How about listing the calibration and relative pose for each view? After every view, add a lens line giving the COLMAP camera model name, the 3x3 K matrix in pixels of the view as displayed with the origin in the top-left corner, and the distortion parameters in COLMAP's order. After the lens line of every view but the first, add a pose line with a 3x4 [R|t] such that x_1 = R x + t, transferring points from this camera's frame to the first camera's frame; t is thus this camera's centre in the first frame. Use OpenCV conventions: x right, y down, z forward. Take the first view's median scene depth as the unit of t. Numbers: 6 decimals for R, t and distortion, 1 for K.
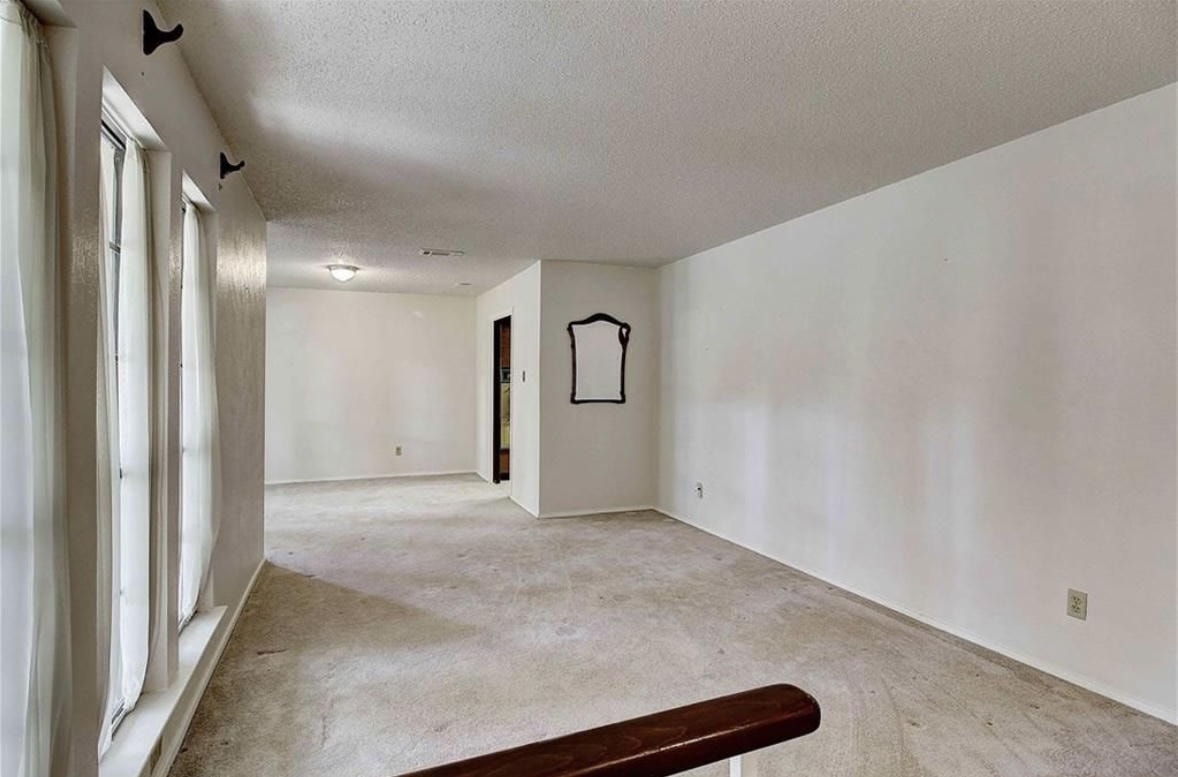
lens RADIAL K [[557.8, 0, 584.3], [0, 557.8, 389.5], [0, 0, 1]] dist [-0.015095, -0.001025]
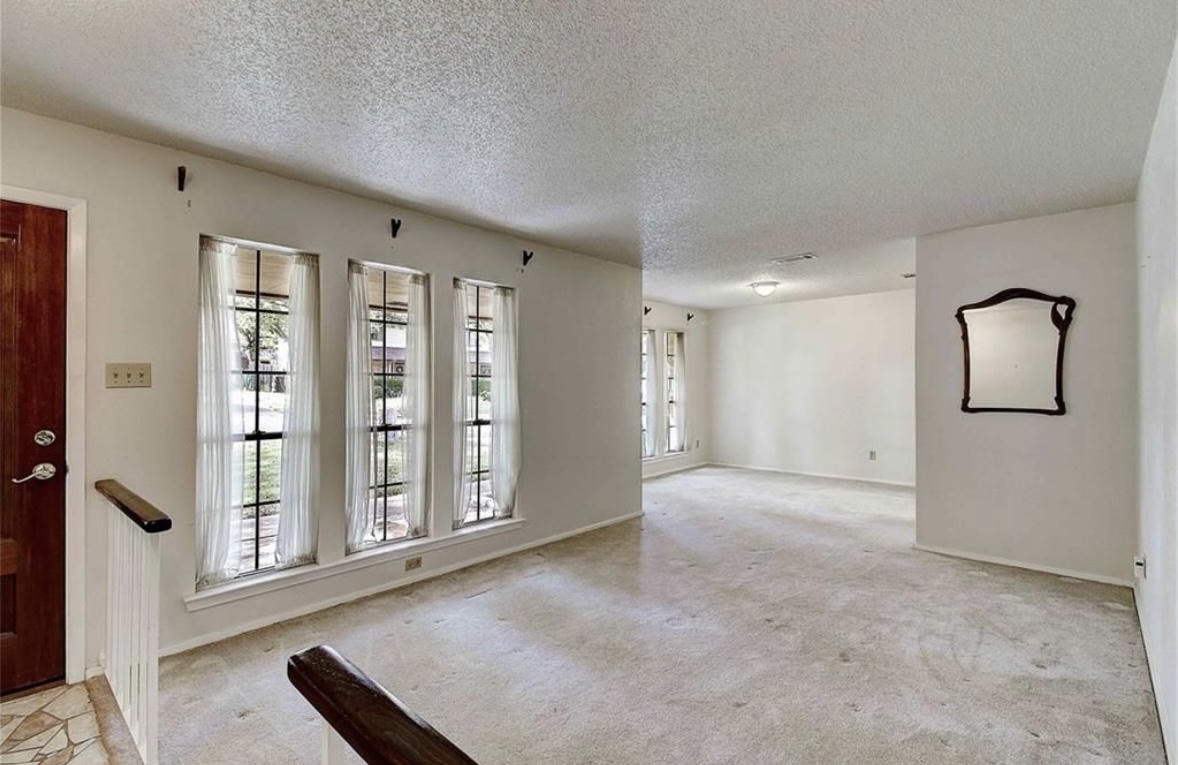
lens RADIAL K [[543.7, 0, 588.7], [0, 543.7, 382.9], [0, 0, 1]] dist [0.000569, -0.000866]
pose [[0.445752, -0.005696, -0.895138, 0.543691], [-0.007119, 0.999926, -0.009908, -0.004748], [0.895128, 0.010789, 0.445679, 0.254899]]
